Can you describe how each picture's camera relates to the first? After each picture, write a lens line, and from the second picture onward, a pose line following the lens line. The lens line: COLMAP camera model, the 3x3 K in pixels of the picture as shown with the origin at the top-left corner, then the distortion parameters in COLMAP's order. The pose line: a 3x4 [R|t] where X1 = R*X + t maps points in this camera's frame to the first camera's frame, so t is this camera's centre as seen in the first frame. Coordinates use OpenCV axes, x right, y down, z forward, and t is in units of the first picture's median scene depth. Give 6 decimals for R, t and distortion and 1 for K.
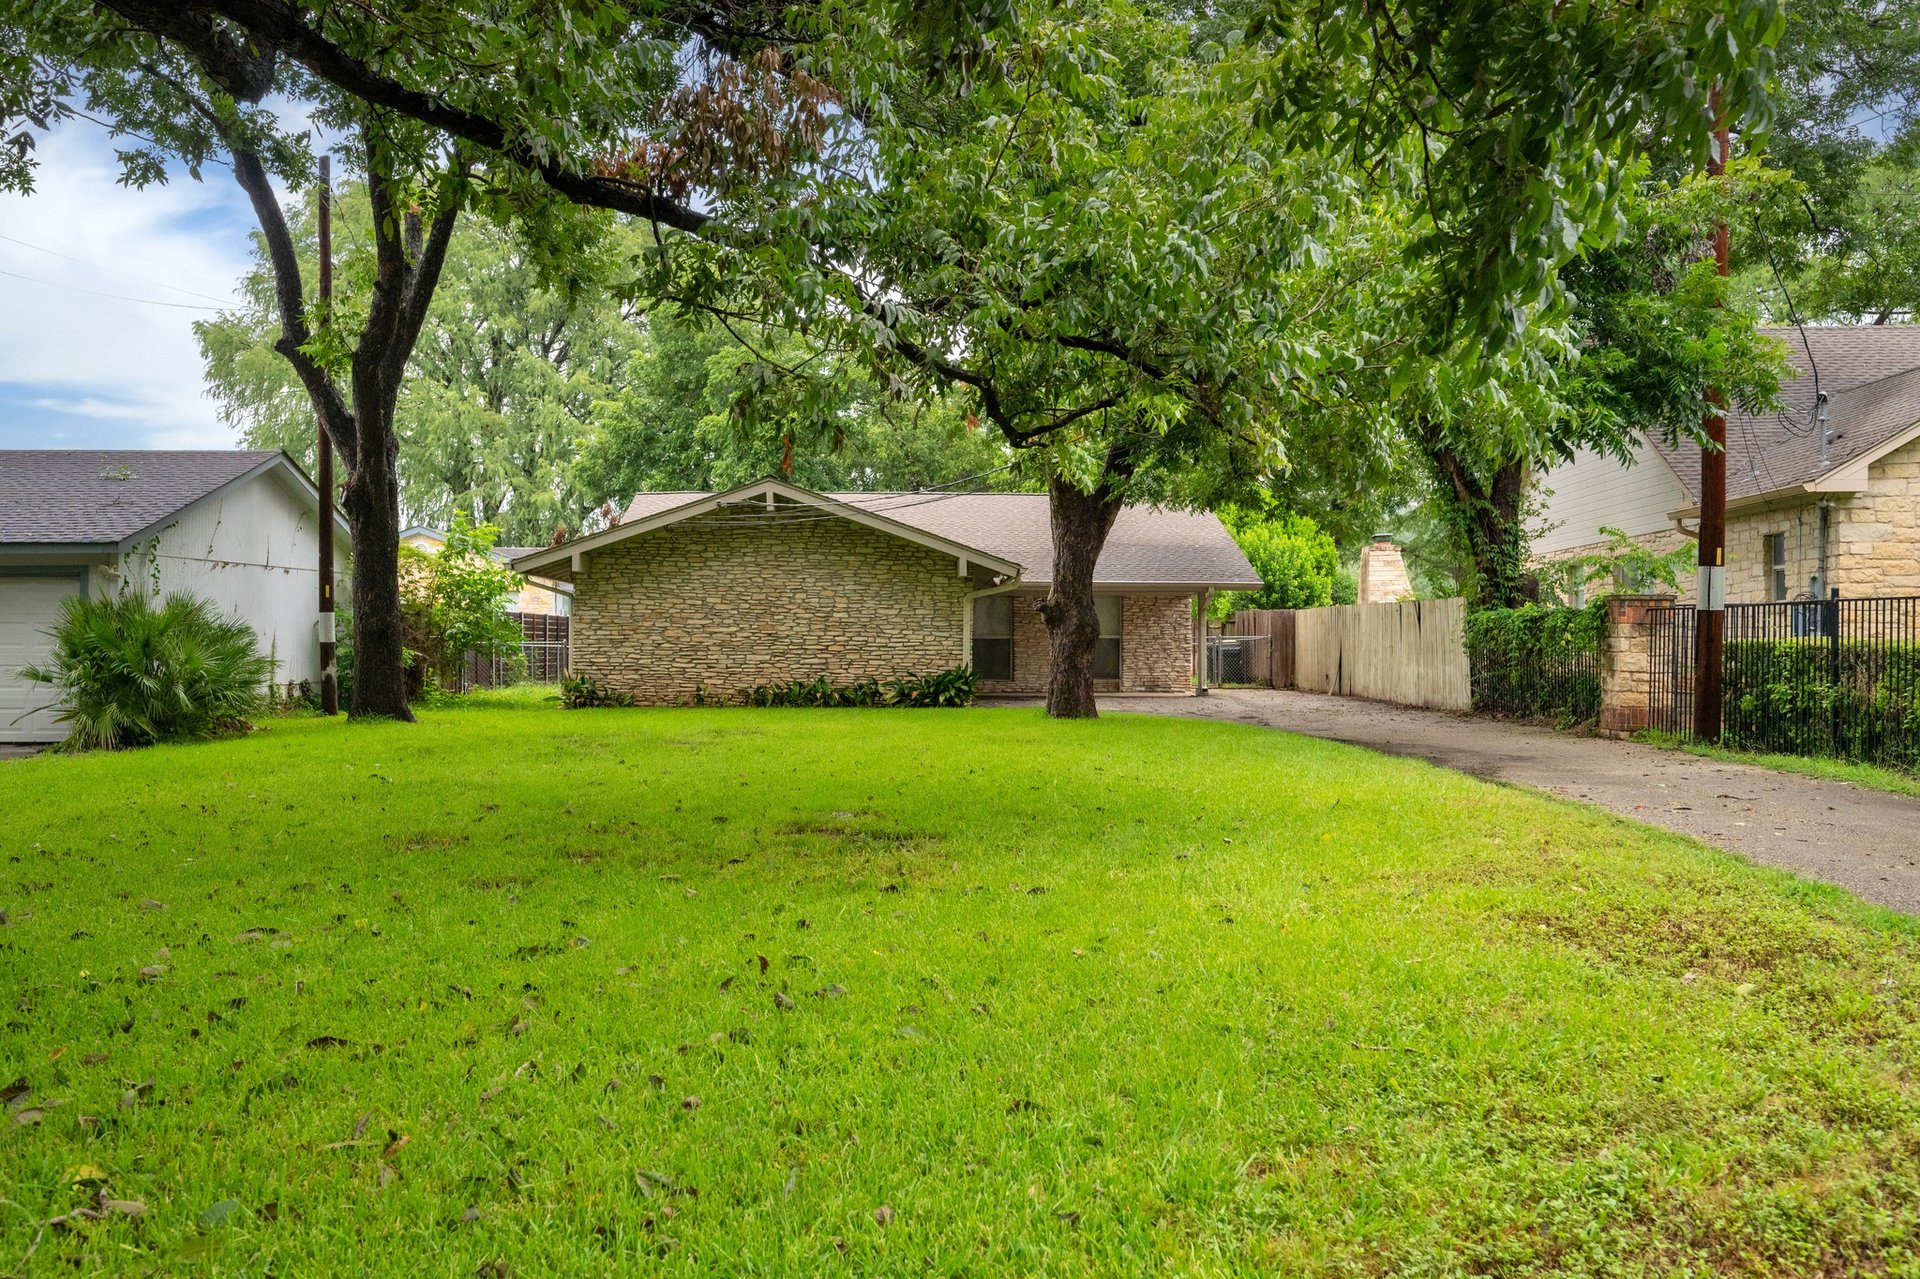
lens RADIAL K [[1011.9, 0, 961.3], [0, 1011.9, 634.3], [0, 0, 1]] dist [-0.002957, -0.000651]
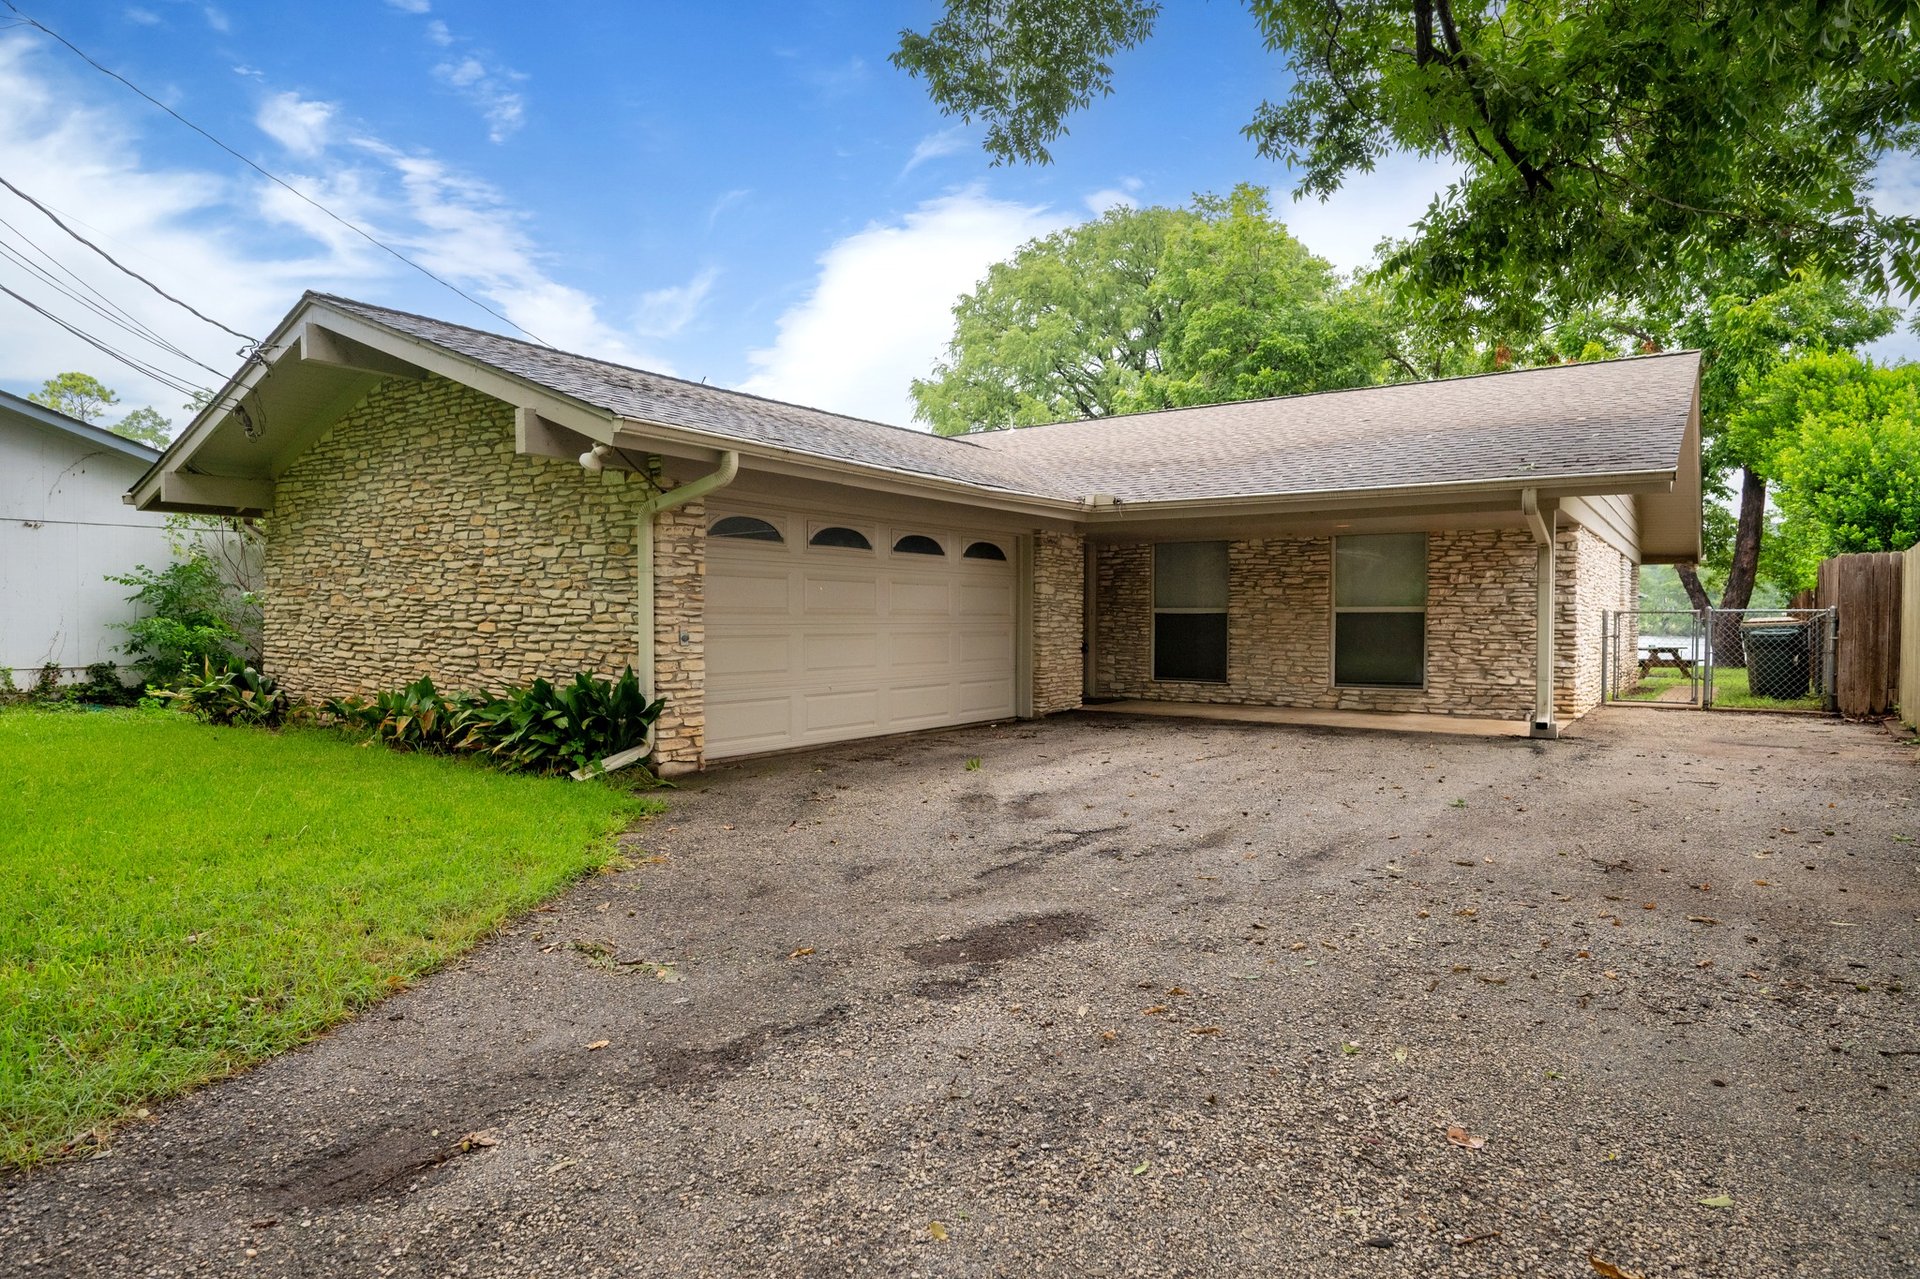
lens RADIAL K [[1011.9, 0, 961.3], [0, 1011.9, 634.3], [0, 0, 1]] dist [-0.002957, -0.000651]
pose [[0.869148, 0.010486, -0.494441, 0.337056], [0.000320, 0.999763, 0.021764, 0.006327], [0.494552, -0.019075, 0.868939, 0.673117]]
